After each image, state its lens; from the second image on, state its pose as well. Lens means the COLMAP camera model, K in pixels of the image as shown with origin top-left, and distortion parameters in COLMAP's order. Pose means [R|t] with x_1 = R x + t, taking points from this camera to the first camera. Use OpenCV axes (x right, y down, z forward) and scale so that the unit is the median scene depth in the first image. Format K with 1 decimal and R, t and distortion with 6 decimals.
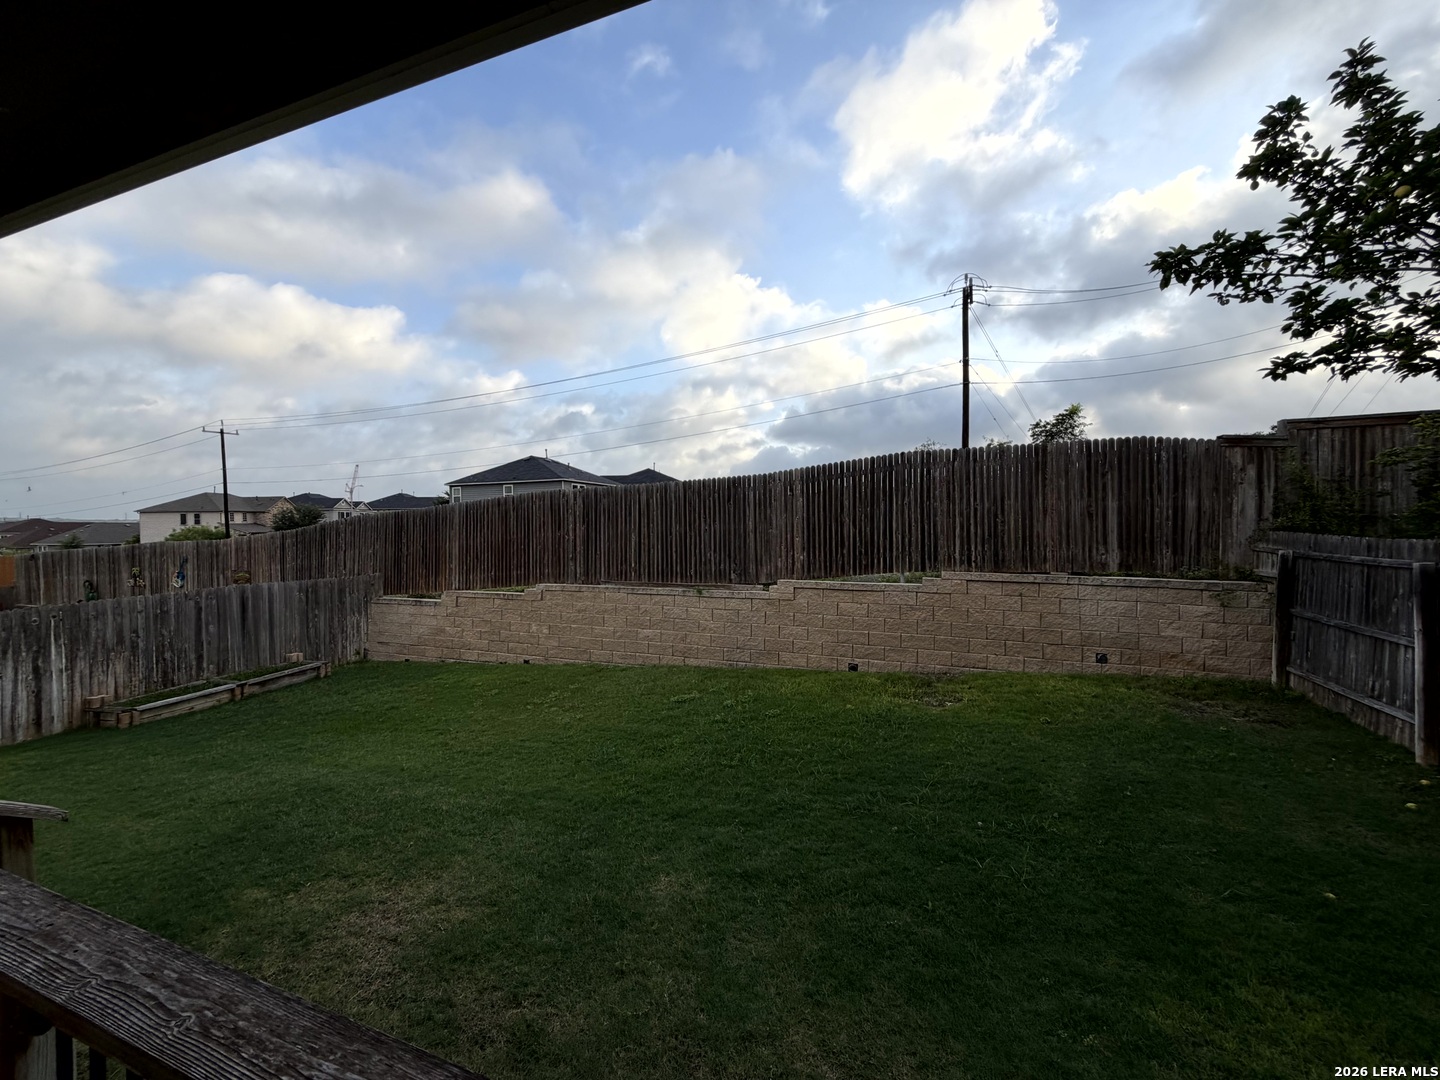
lens RADIAL K [[572.4, 0, 717.3], [0, 572.4, 540.6], [0, 0, 1]] dist [-0.000072, -0.000022]
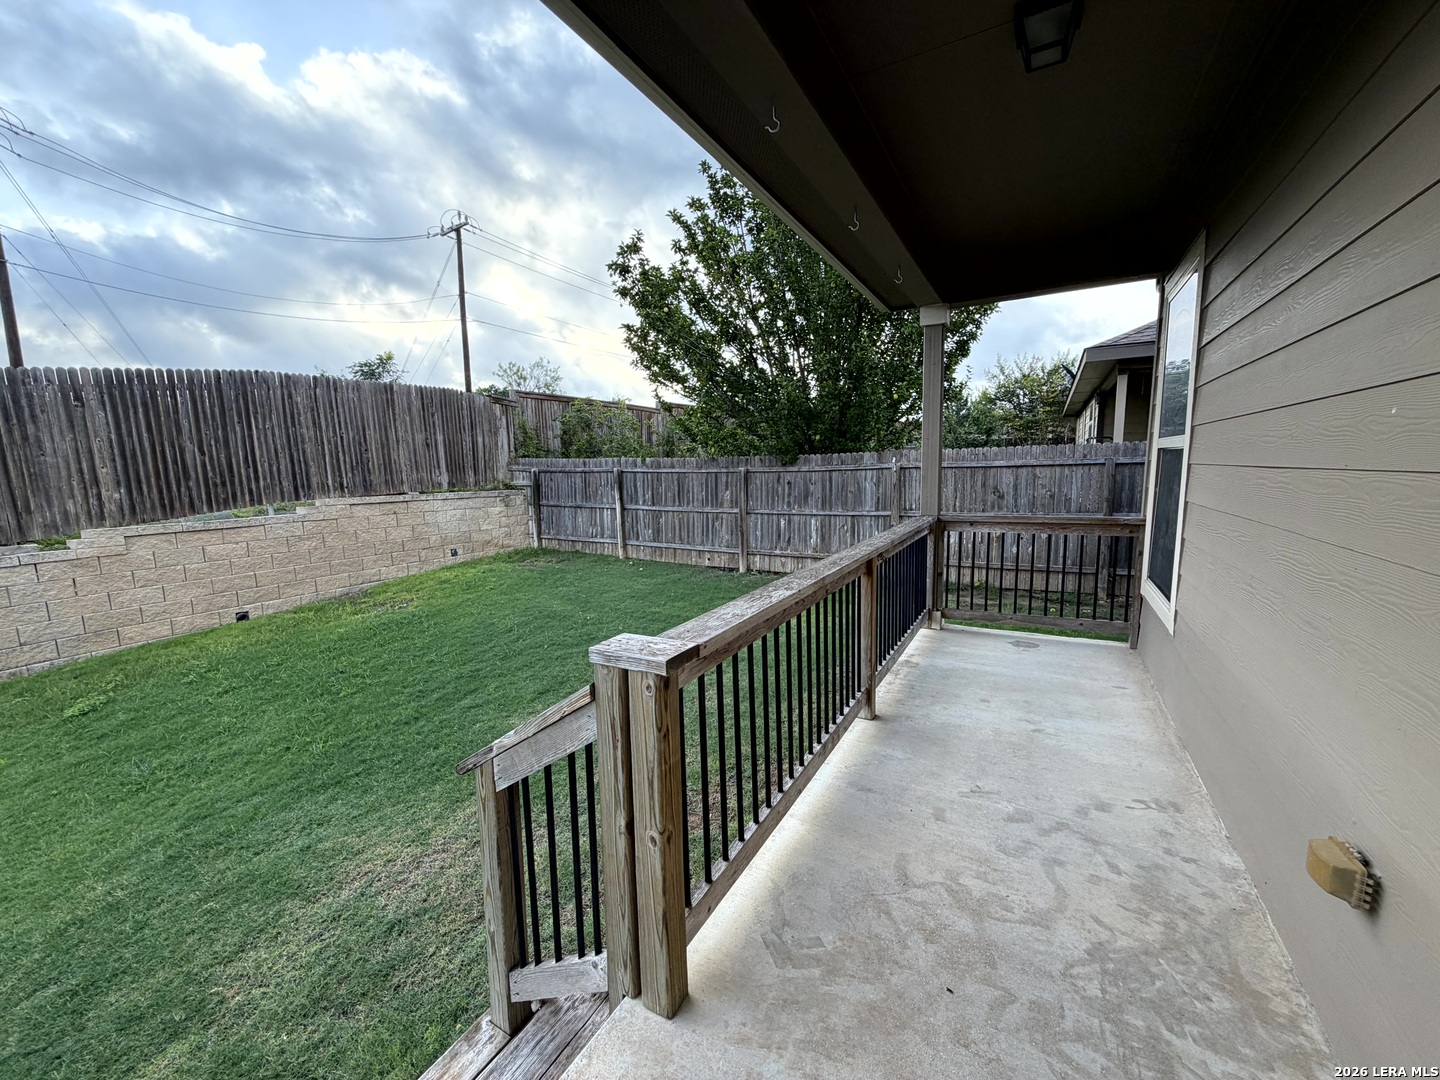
lens RADIAL K [[572.4, 0, 717.3], [0, 572.4, 540.6], [0, 0, 1]] dist [-0.000072, -0.000022]
pose [[0.148997, -0.131316, 0.980080, -0.519516], [0.042736, 0.991072, 0.126292, 0.030514], [-0.987914, 0.023068, 0.153279, 0.162088]]
